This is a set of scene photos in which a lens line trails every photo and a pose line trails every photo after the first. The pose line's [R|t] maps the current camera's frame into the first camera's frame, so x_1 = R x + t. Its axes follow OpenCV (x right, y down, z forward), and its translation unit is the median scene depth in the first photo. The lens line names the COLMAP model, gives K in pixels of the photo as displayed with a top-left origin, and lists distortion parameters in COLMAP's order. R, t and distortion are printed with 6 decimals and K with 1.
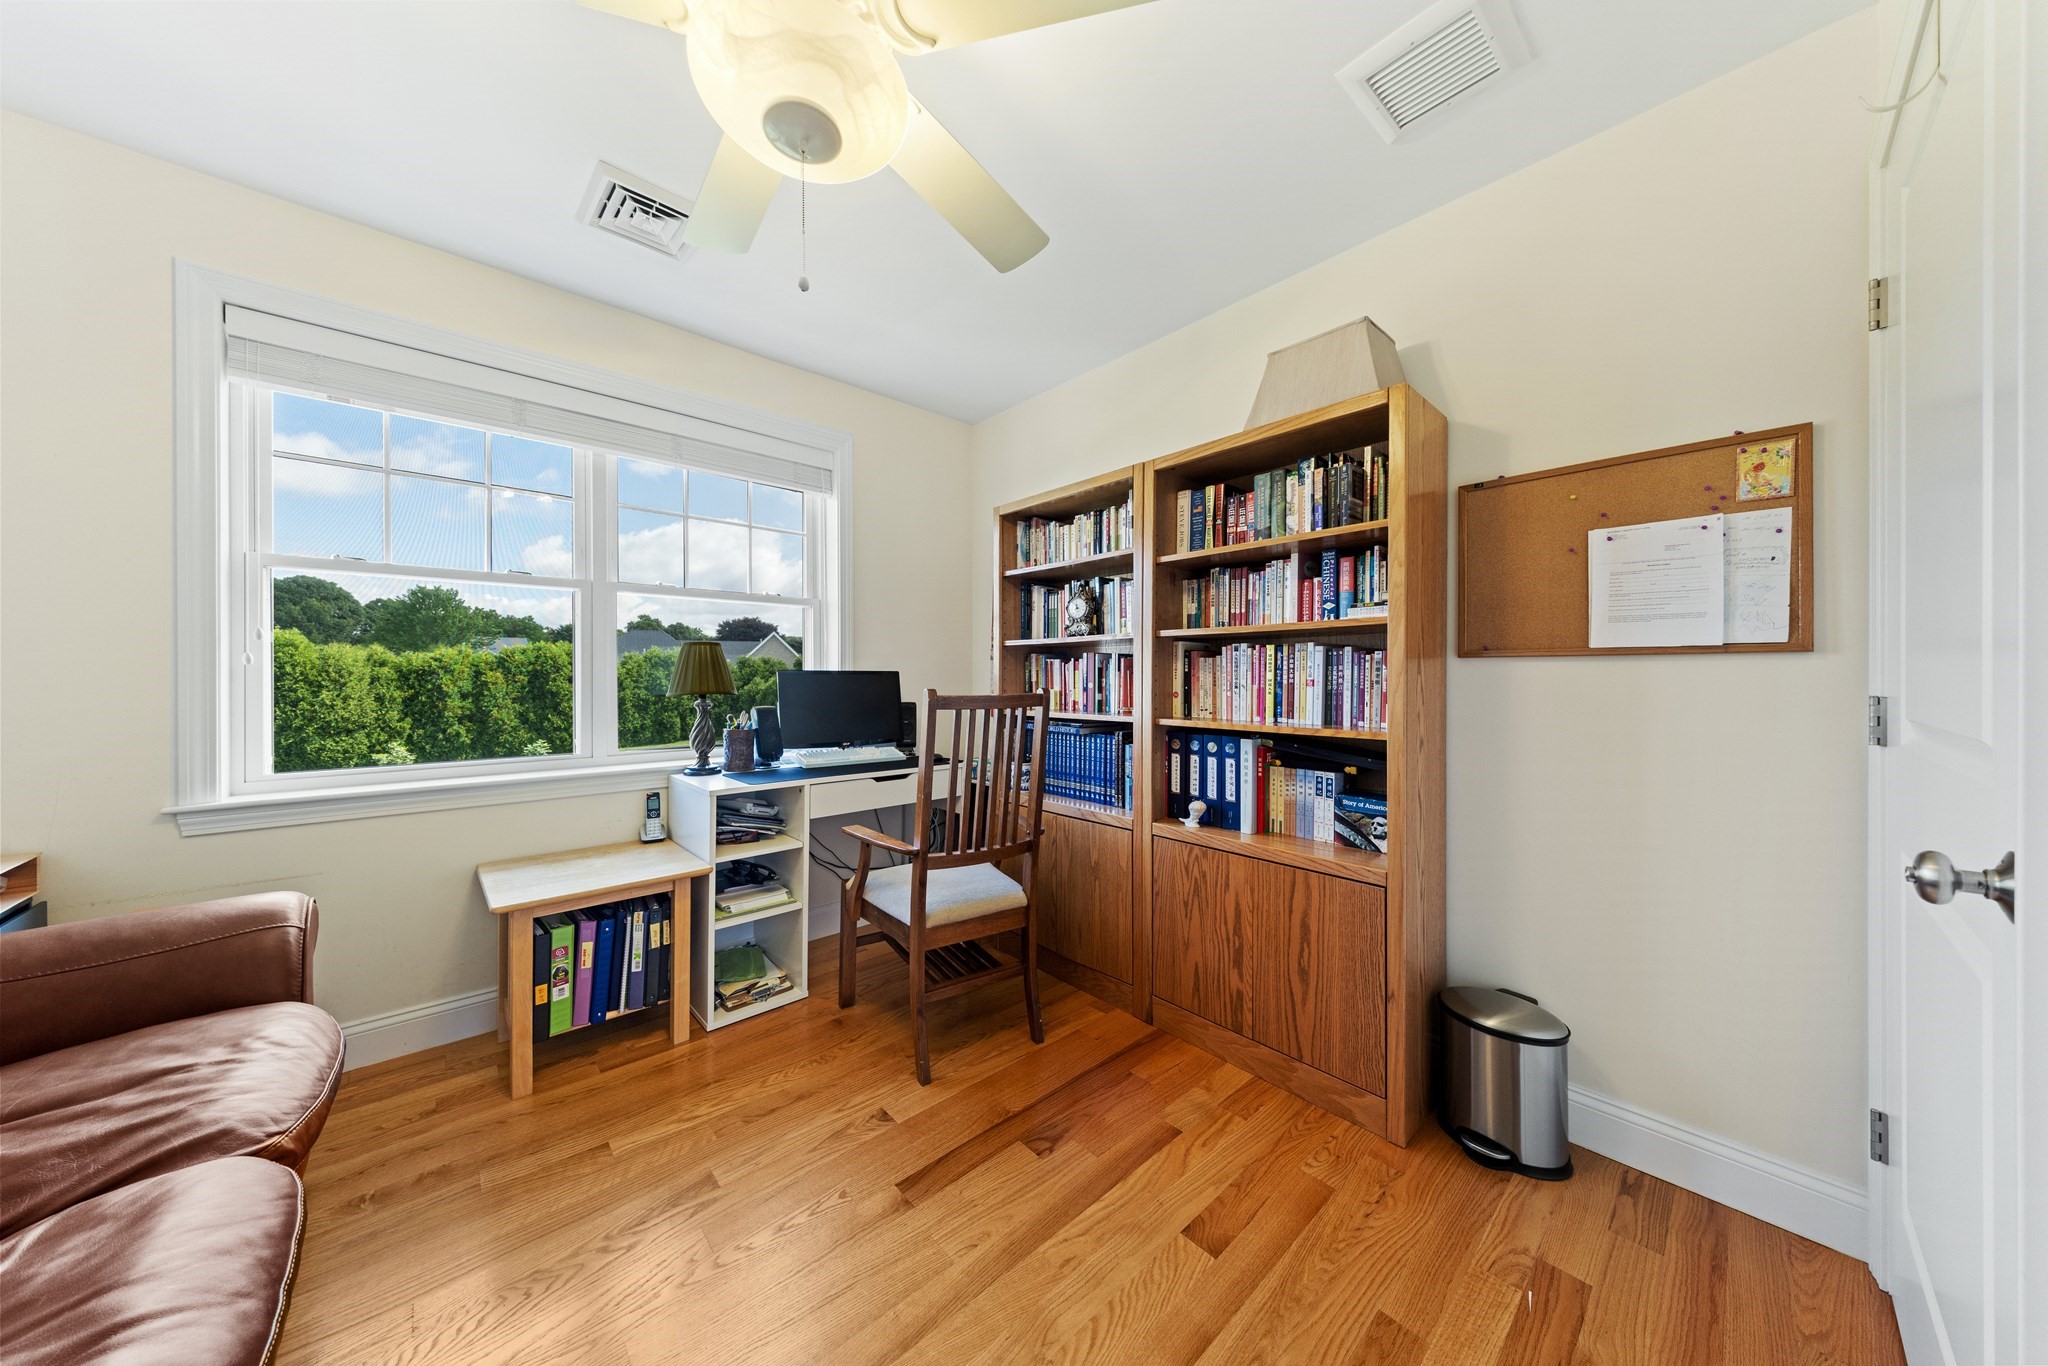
lens RADIAL K [[643.1, 0, 1032.4], [0, 643.1, 676.5], [0, 0, 1]] dist [0.065150, -0.000026]
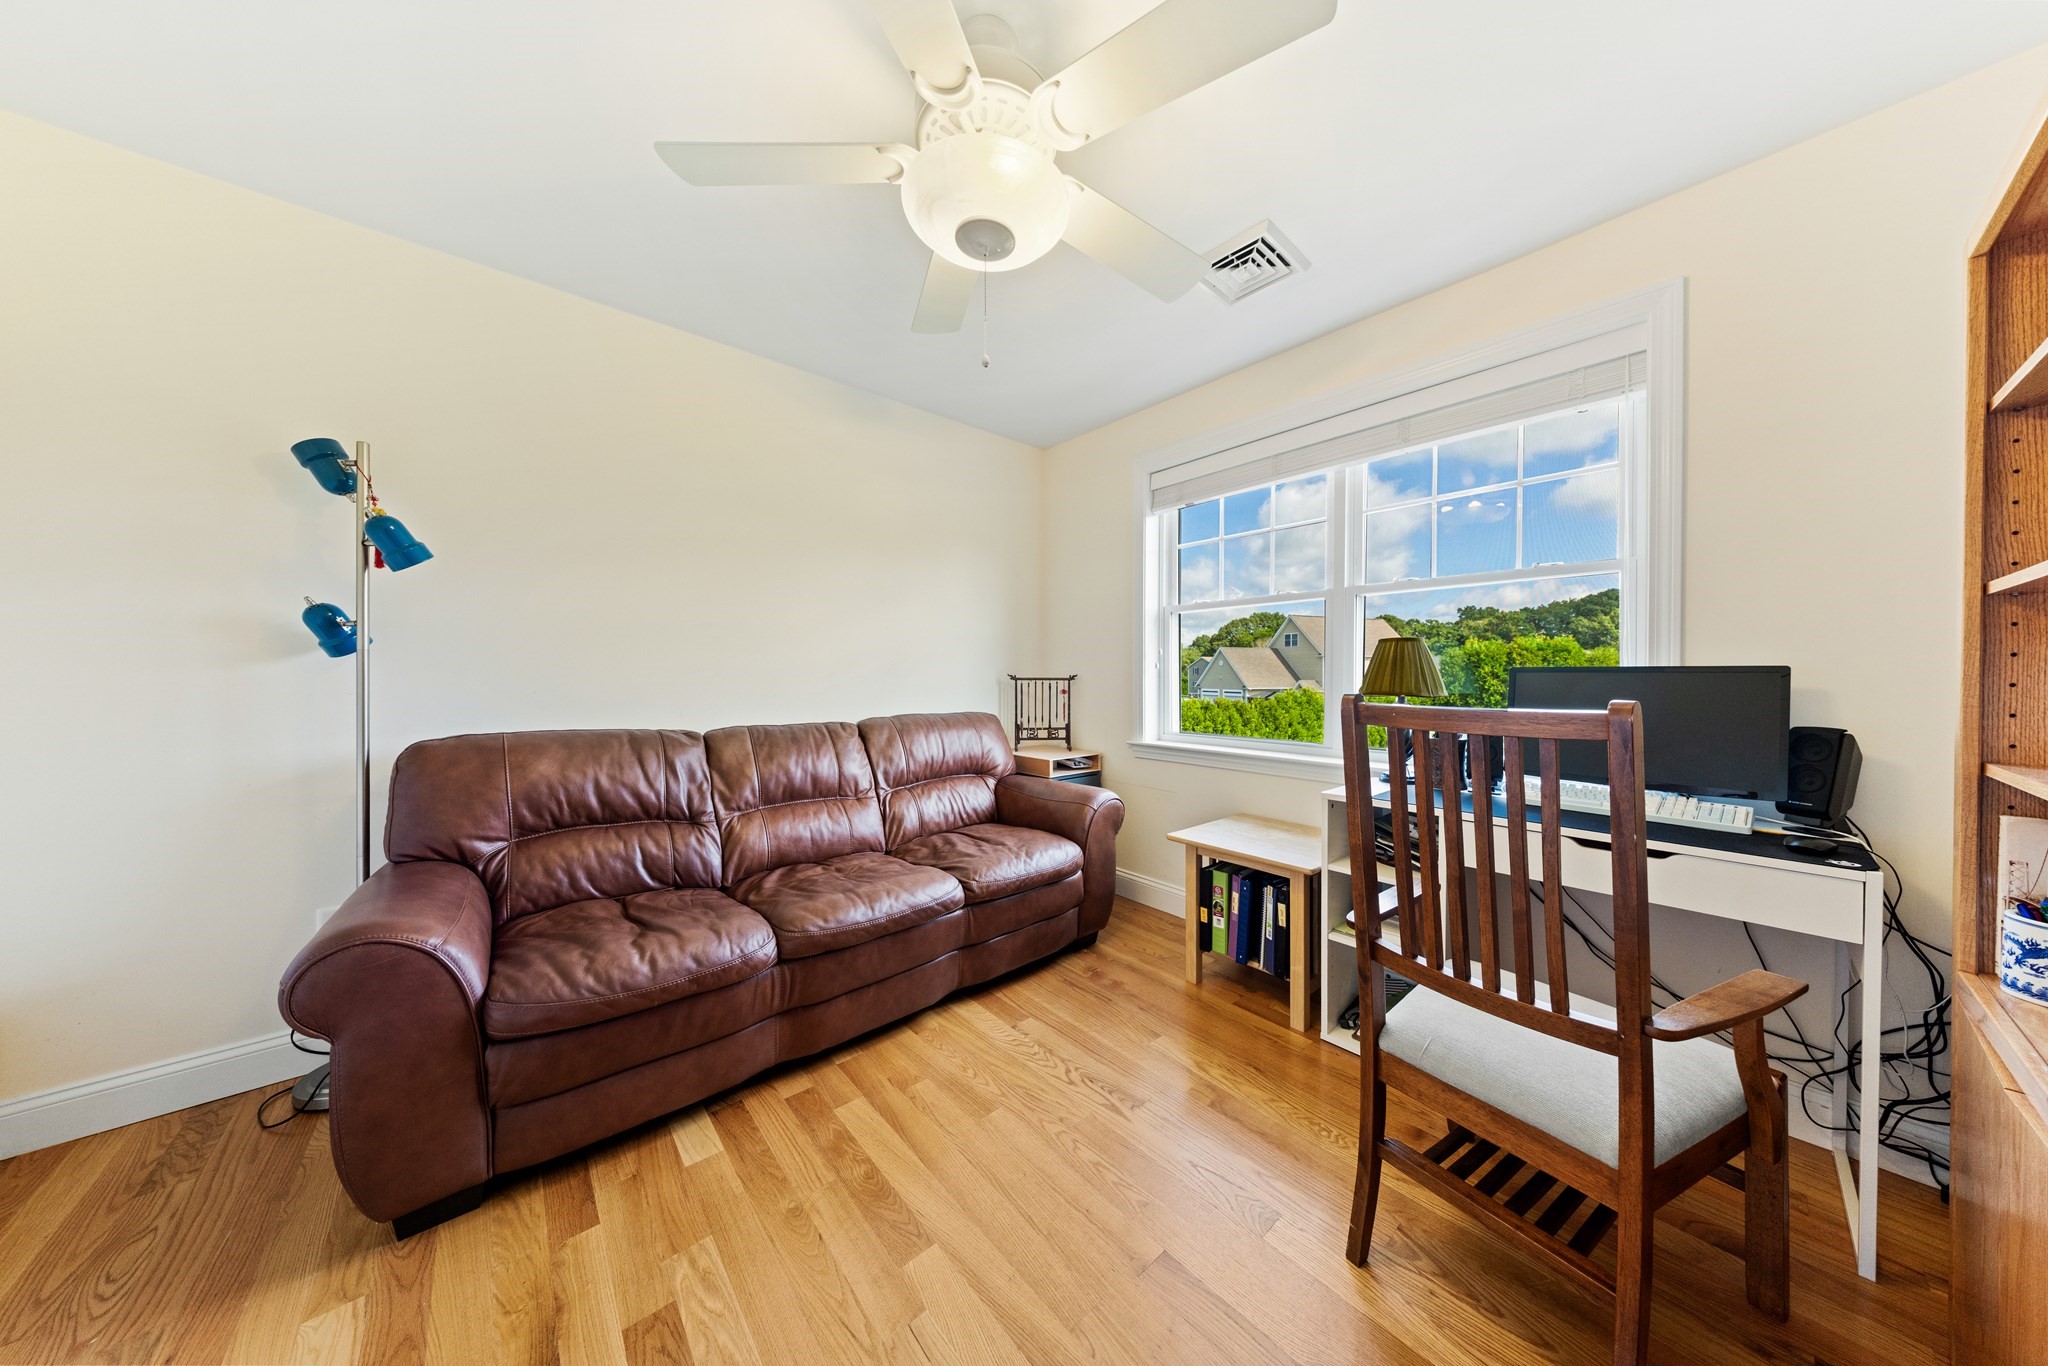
lens RADIAL K [[643.1, 0, 1032.4], [0, 643.1, 676.5], [0, 0, 1]] dist [0.065150, -0.000026]
pose [[0.027739, 0.005692, -0.999599, 0.497740], [-0.003670, 0.999978, 0.005592, -0.002588], [0.999608, 0.003513, 0.027759, 0.578697]]
